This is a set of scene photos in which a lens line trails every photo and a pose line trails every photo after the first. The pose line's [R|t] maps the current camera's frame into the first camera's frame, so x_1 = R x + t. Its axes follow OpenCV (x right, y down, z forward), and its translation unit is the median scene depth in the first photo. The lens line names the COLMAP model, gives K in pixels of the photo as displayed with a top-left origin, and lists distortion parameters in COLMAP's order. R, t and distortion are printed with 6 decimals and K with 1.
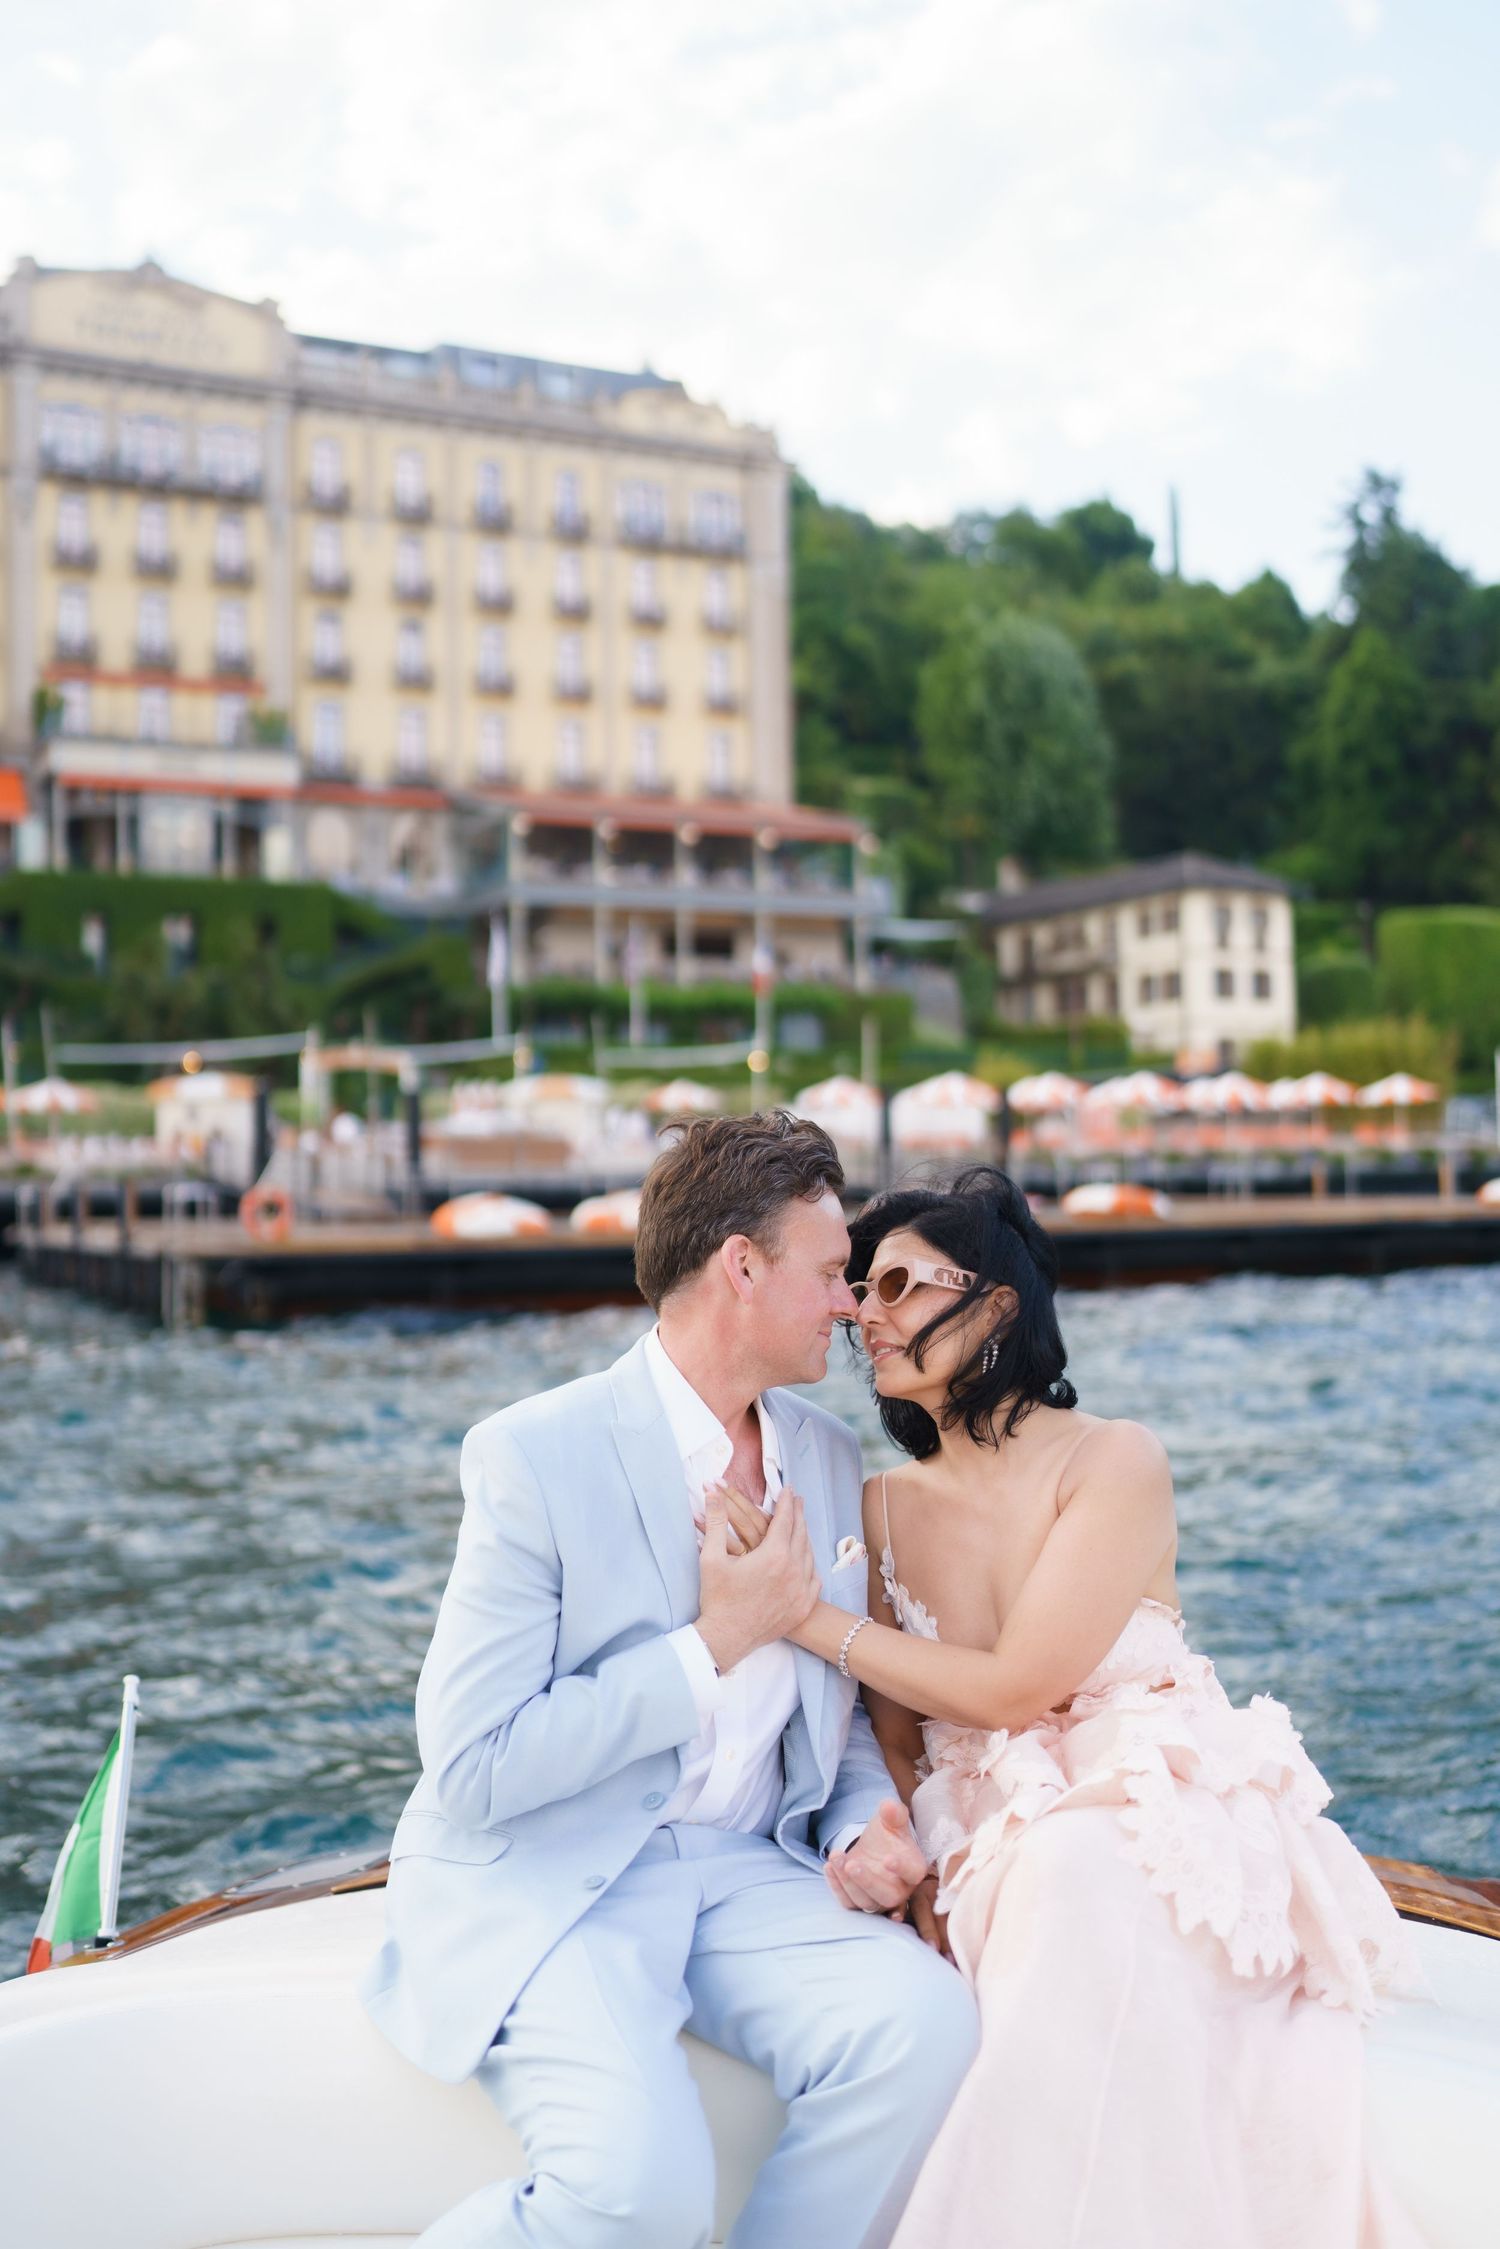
lens RADIAL K [[2216.0, 0, 708.9], [0, 2216.0, 1128.6], [0, 0, 1]] dist [0.007877, 0.017216]
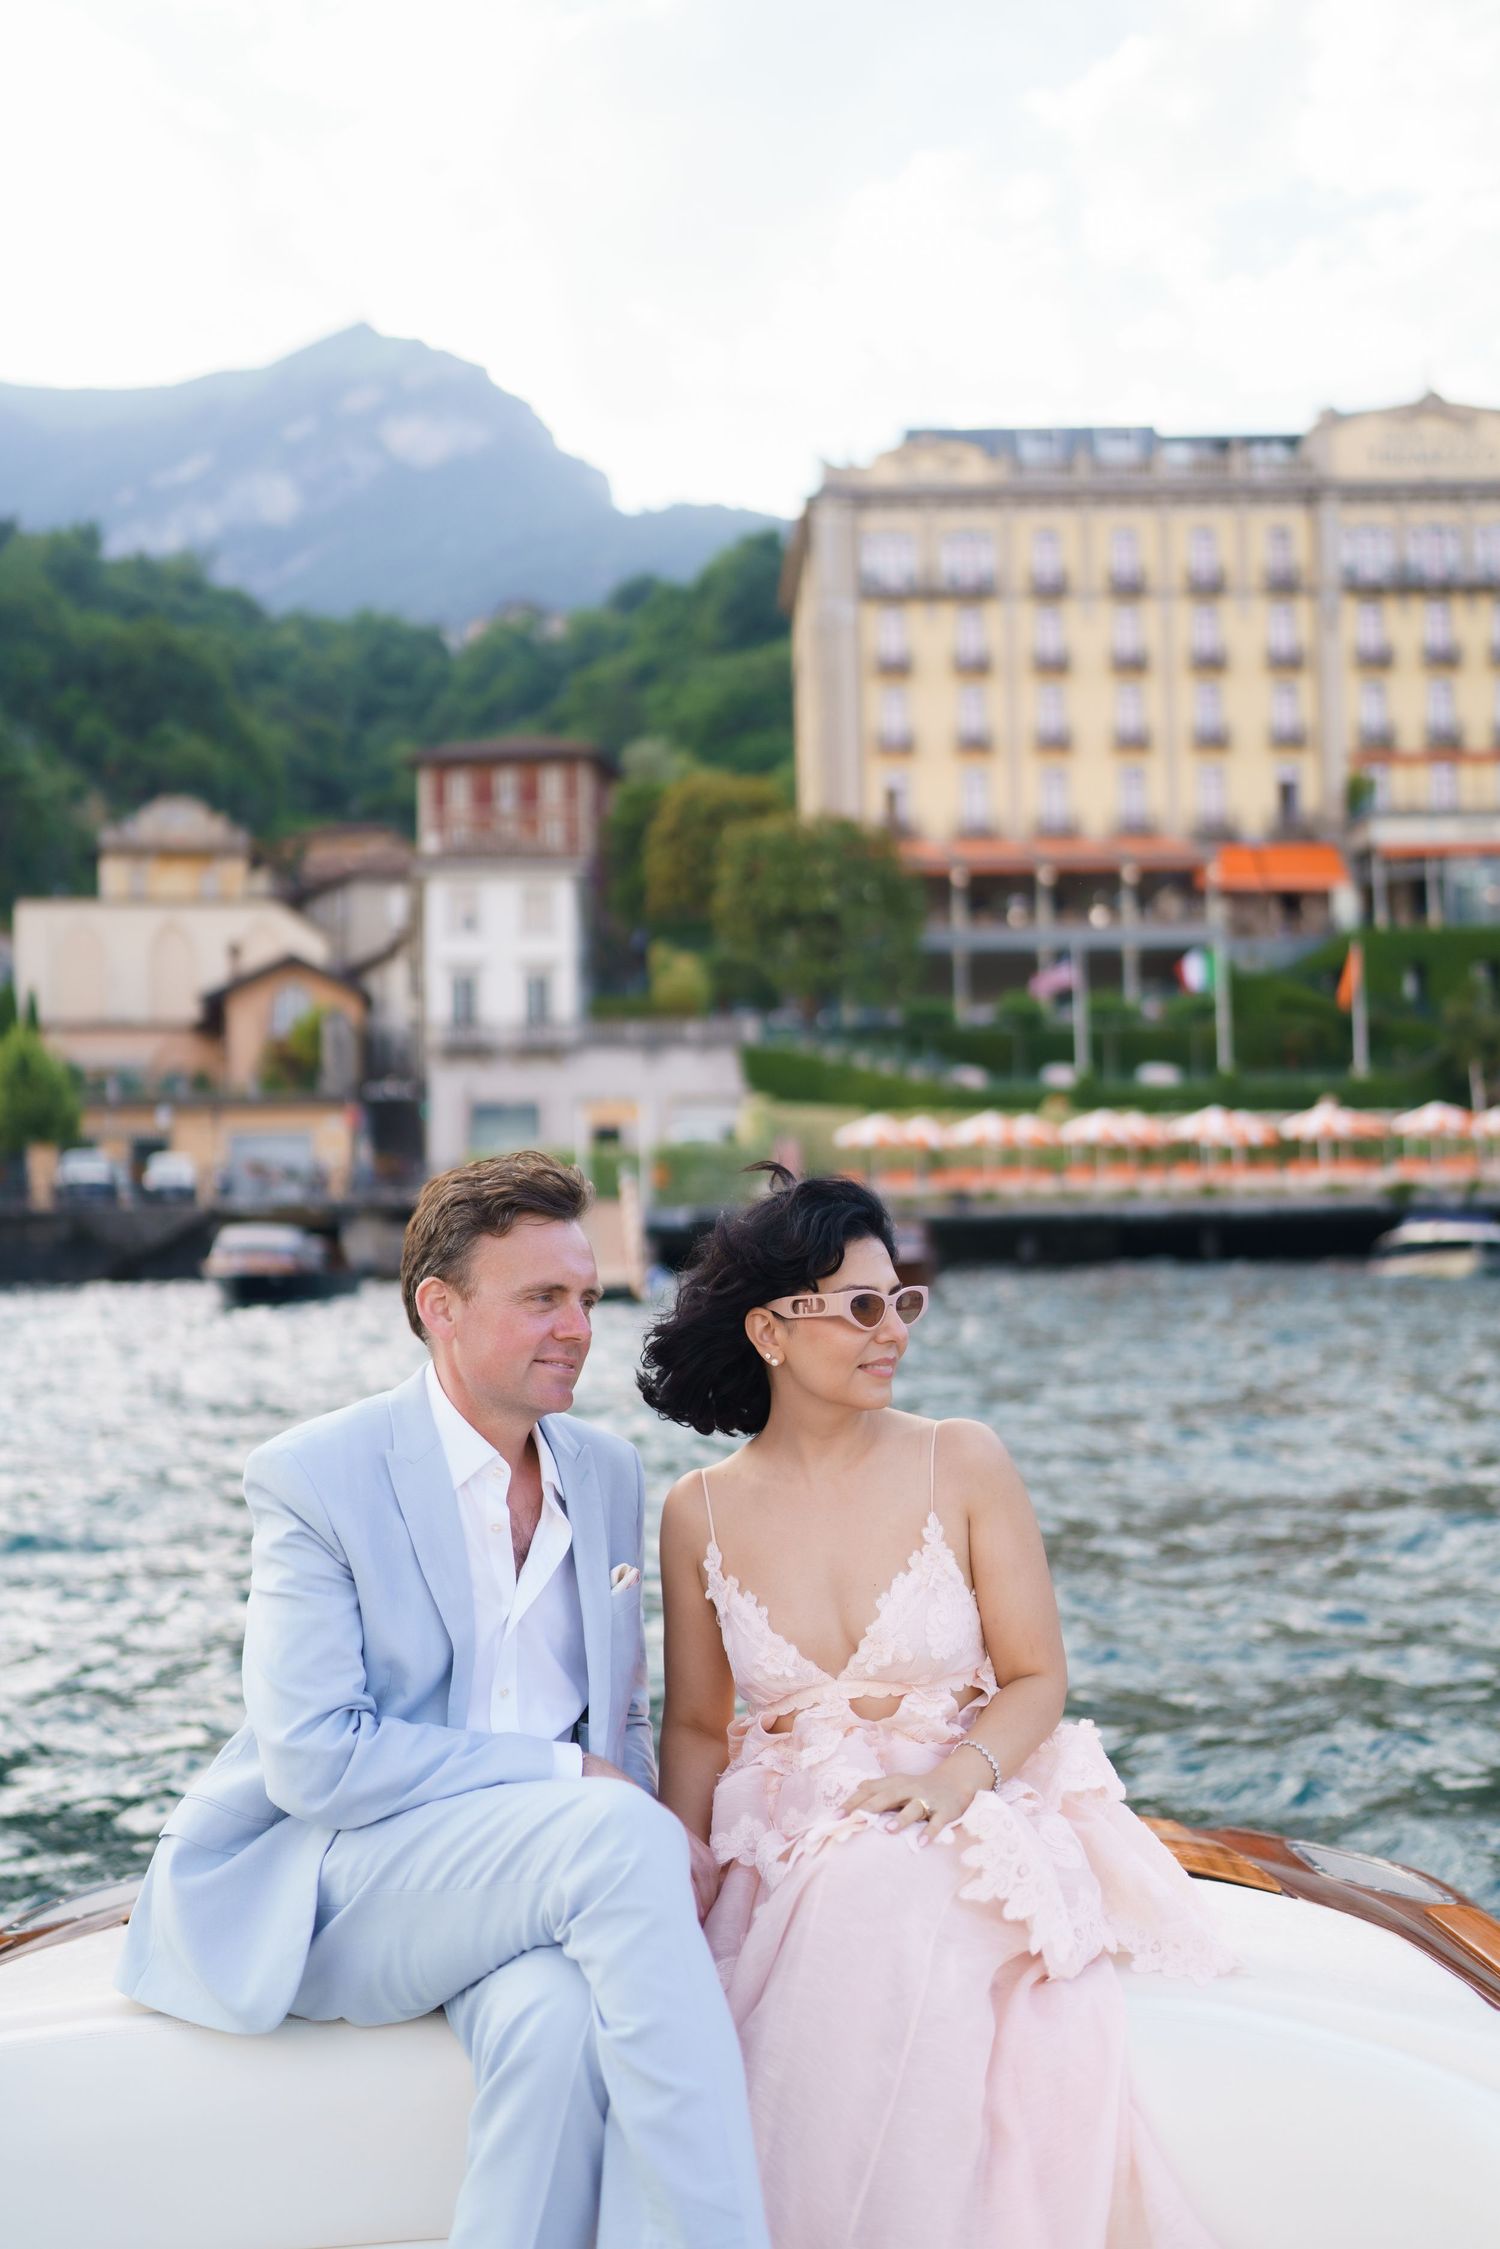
lens RADIAL K [[2278.2, 0, 742.2], [0, 2278.2, 1109.0], [0, 0, 1]] dist [-0.017543, 0.087861]
pose [[0.915298, -0.024598, -0.402025, -0.107868], [0.017002, 0.999603, -0.022452, -0.000447], [0.402418, 0.013715, 0.915353, -0.203368]]
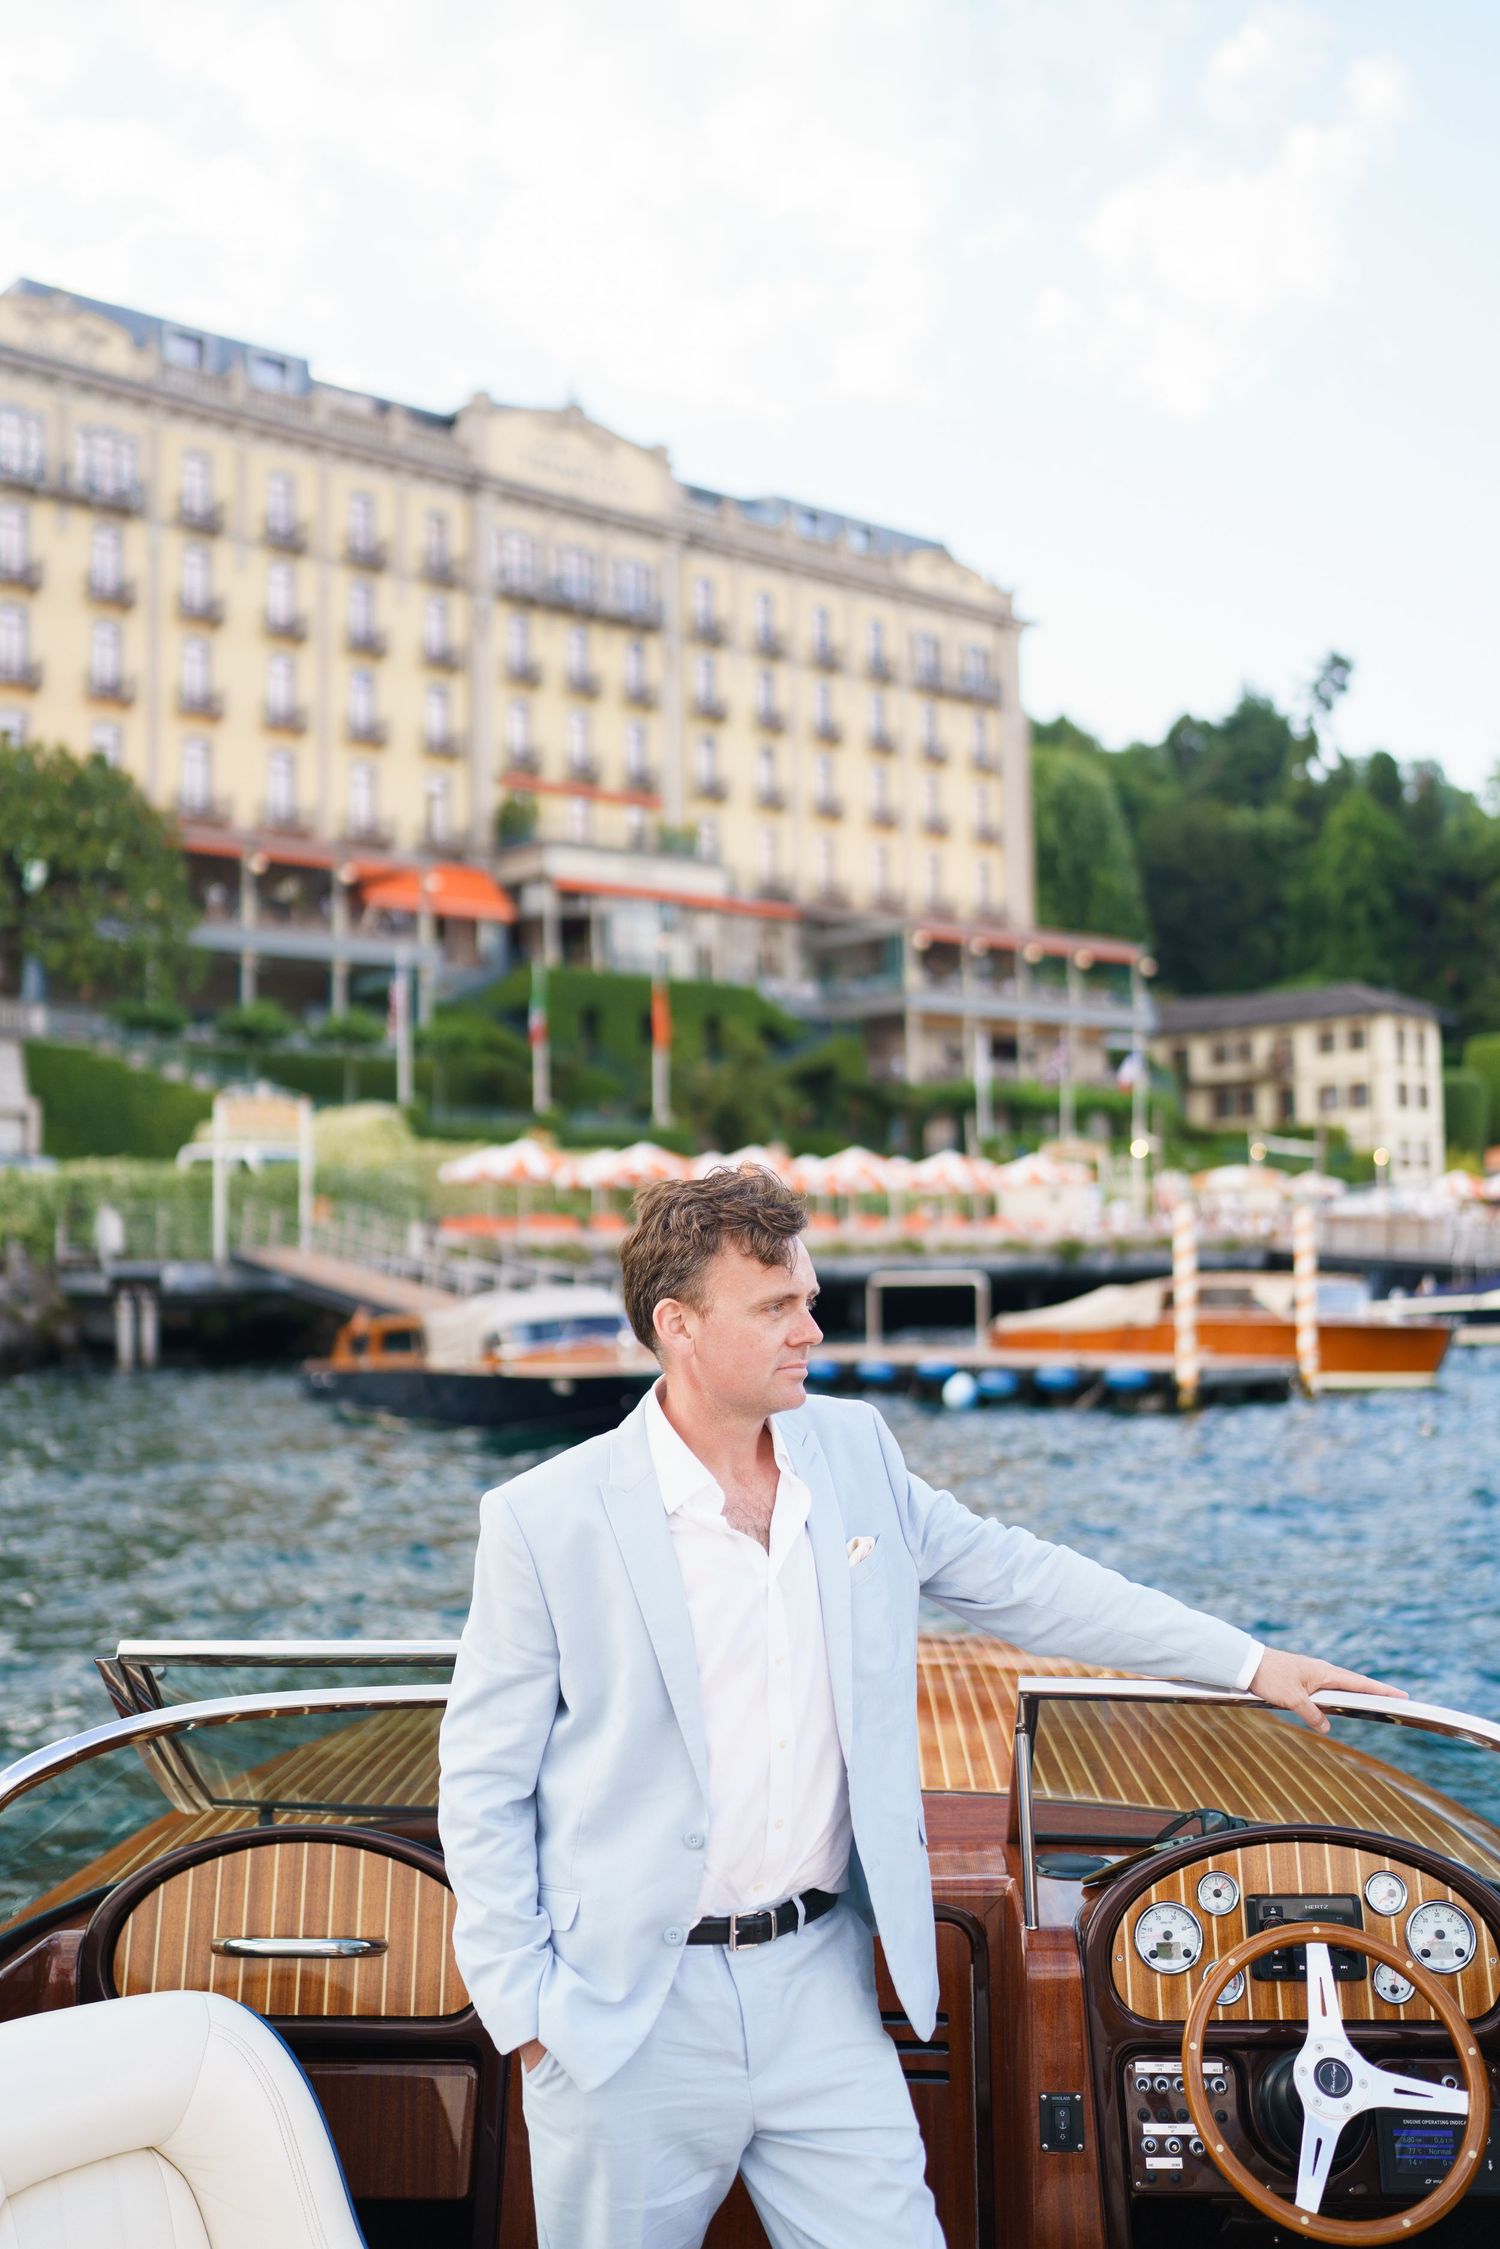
lens RADIAL K [[2278.2, 0, 742.2], [0, 2278.2, 1109.0], [0, 0, 1]] dist [-0.017543, 0.087861]
pose [[0.961831, 0.018512, 0.273016, -0.446487], [-0.004231, 0.998596, -0.052804, 0.006950], [-0.273611, 0.049633, 0.960559, -0.057854]]
